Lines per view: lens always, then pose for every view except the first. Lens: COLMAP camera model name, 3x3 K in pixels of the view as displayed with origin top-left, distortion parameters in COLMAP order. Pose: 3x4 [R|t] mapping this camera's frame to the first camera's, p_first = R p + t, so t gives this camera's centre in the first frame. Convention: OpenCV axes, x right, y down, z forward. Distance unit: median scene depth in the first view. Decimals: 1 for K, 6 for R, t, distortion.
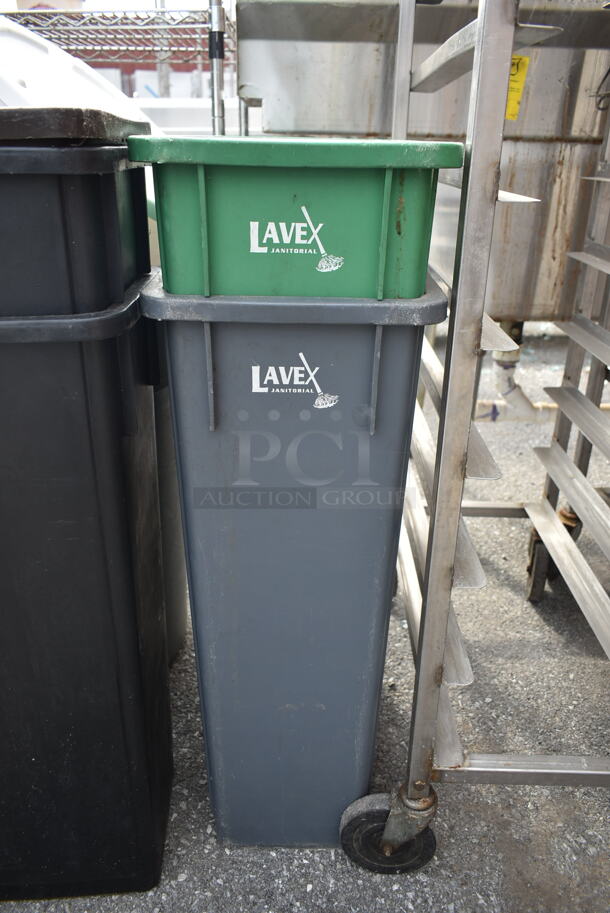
lens RADIAL K [[692.8, 0, 304.3], [0, 692.8, 454.4], [0, 0, 1]] dist [-0.029342, 0.012147]
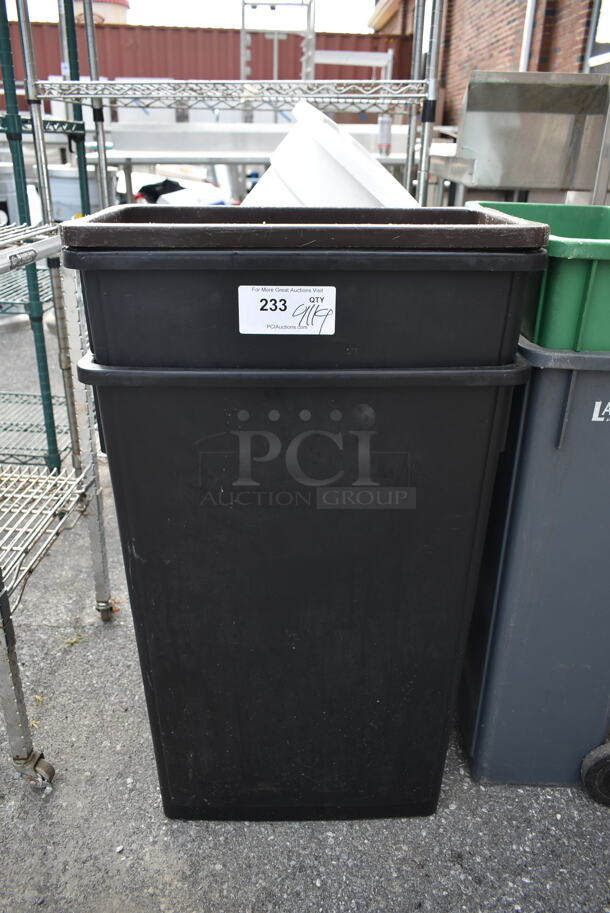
lens RADIAL K [[692.8, 0, 304.5], [0, 692.8, 454.5], [0, 0, 1]] dist [-0.029342, 0.012147]
pose [[0.999465, 0.016550, -0.028193, -0.423532], [-0.016626, 0.999859, -0.002459, -0.008815], [0.028149, 0.002927, 0.999599, -0.246234]]
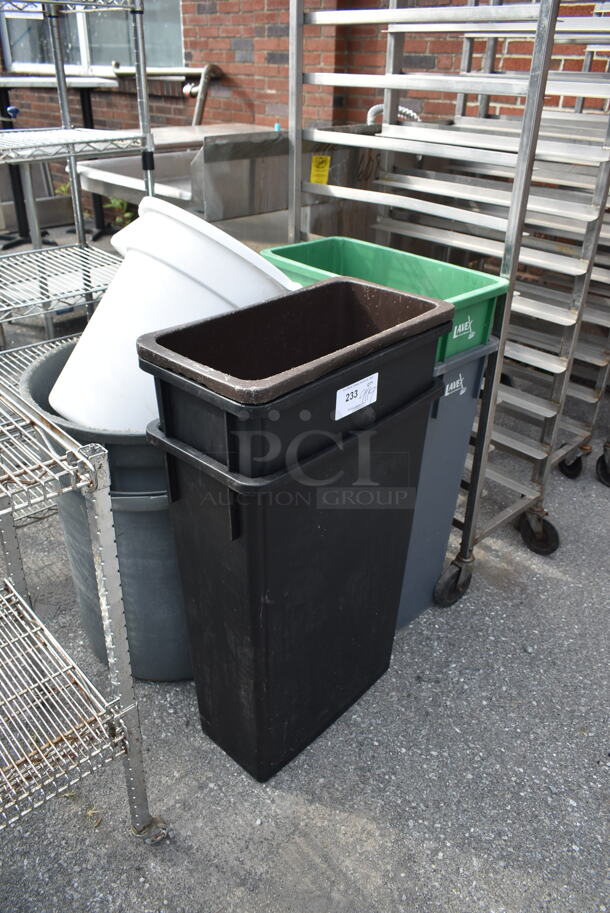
lens RADIAL K [[692.8, 0, 304.5], [0, 692.8, 455.1], [0, 0, 1]] dist [-0.029342, 0.012147]
pose [[0.716807, -0.345881, 0.605437, -1.310928], [0.275450, 0.938136, 0.209830, -0.364558], [-0.640558, 0.016360, 0.767735, -0.306301]]
